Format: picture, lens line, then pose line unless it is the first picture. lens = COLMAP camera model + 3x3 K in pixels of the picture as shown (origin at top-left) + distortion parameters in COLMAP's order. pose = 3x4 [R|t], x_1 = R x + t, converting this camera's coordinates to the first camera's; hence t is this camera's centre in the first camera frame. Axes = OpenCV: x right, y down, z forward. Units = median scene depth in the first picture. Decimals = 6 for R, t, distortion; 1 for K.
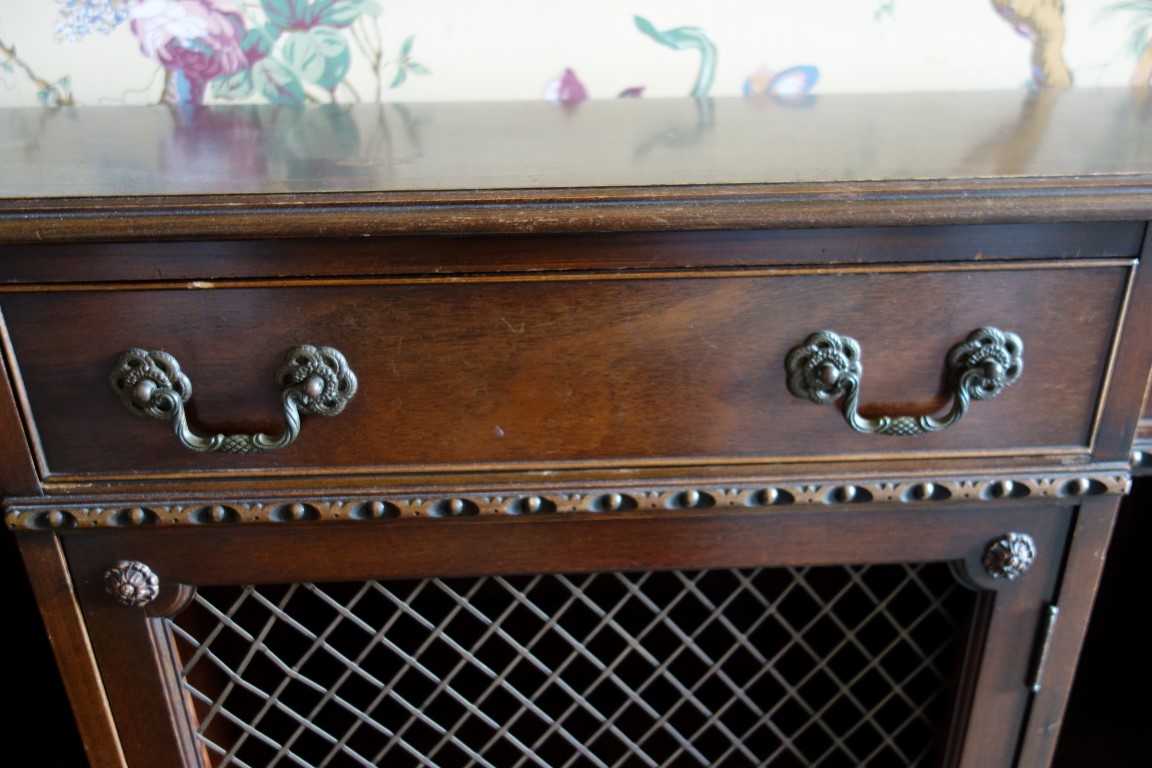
lens RADIAL K [[904.4, 0, 578.6], [0, 904.4, 387.5], [0, 0, 1]] dist [0.007897, -0.007657]
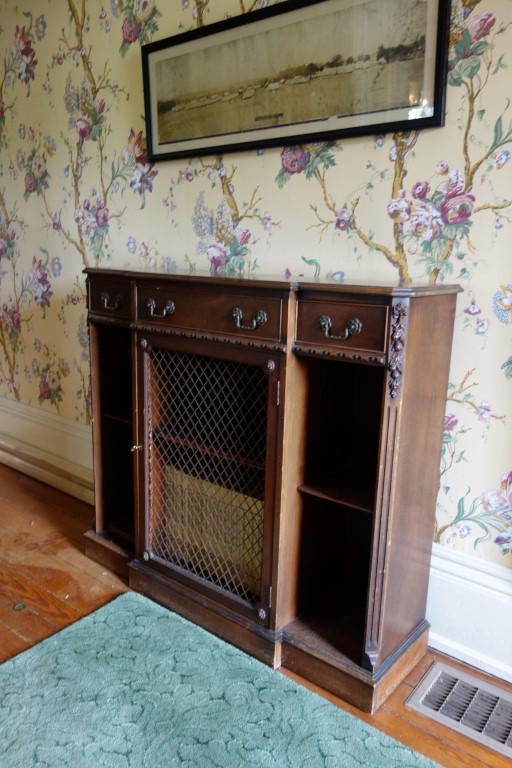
lens RADIAL K [[603.0, 0, 256.0], [0, 603.0, 384.0], [0, 0, 1]] dist [0.007897, -0.007657]
pose [[0.754605, 0.177675, -0.631667, 2.542506], [-0.305106, 0.947258, -0.098043, 0.639568], [0.580931, 0.266709, 0.769016, -1.446310]]
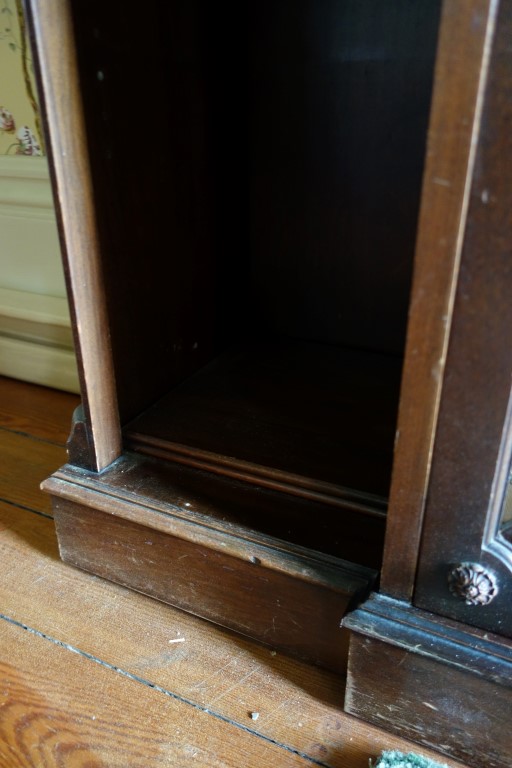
lens RADIAL K [[603.0, 0, 256.0], [0, 603.0, 384.0], [0, 0, 1]] dist [0.007897, -0.007657]
pose [[0.885175, 0.209290, -0.415526, -0.477417], [-0.198614, 0.977624, 0.069305, 1.360593], [0.420733, 0.021182, 0.906937, 0.870725]]
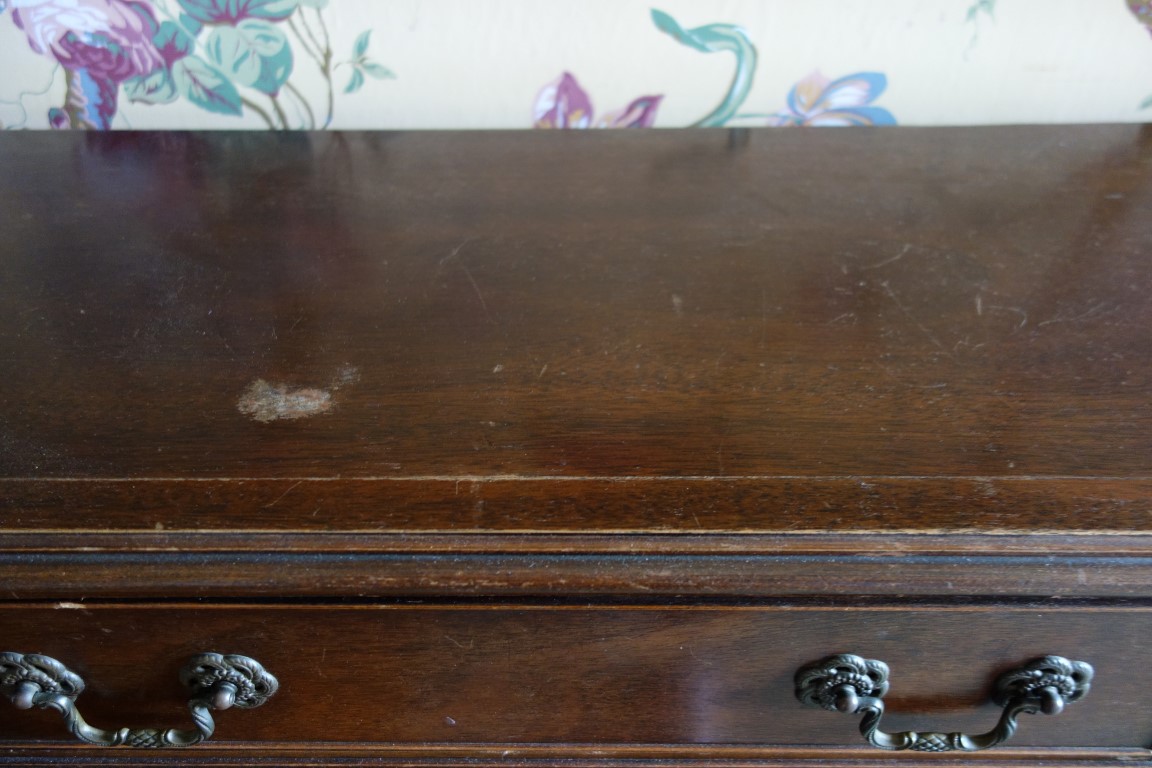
lens RADIAL K [[904.4, 0, 578.6], [0, 904.4, 387.5], [0, 0, 1]] dist [0.007897, -0.007657]
pose [[0.999174, 0.027728, -0.029696, 0.048739], [-0.018862, 0.963949, 0.265417, -0.479050], [0.035985, -0.264638, 0.963676, 0.267227]]
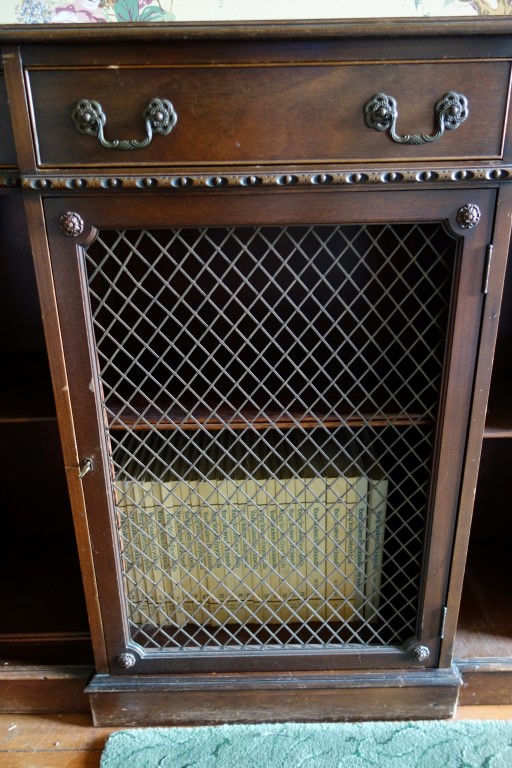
lens RADIAL K [[603.0, 0, 256.0], [0, 603.0, 384.0], [0, 0, 1]] dist [0.007897, -0.007657]
pose [[0.999832, 0.006396, -0.017194, -0.012124], [-0.007054, 0.999233, -0.038521, 0.705811], [0.016934, 0.038636, 0.999110, -0.489924]]
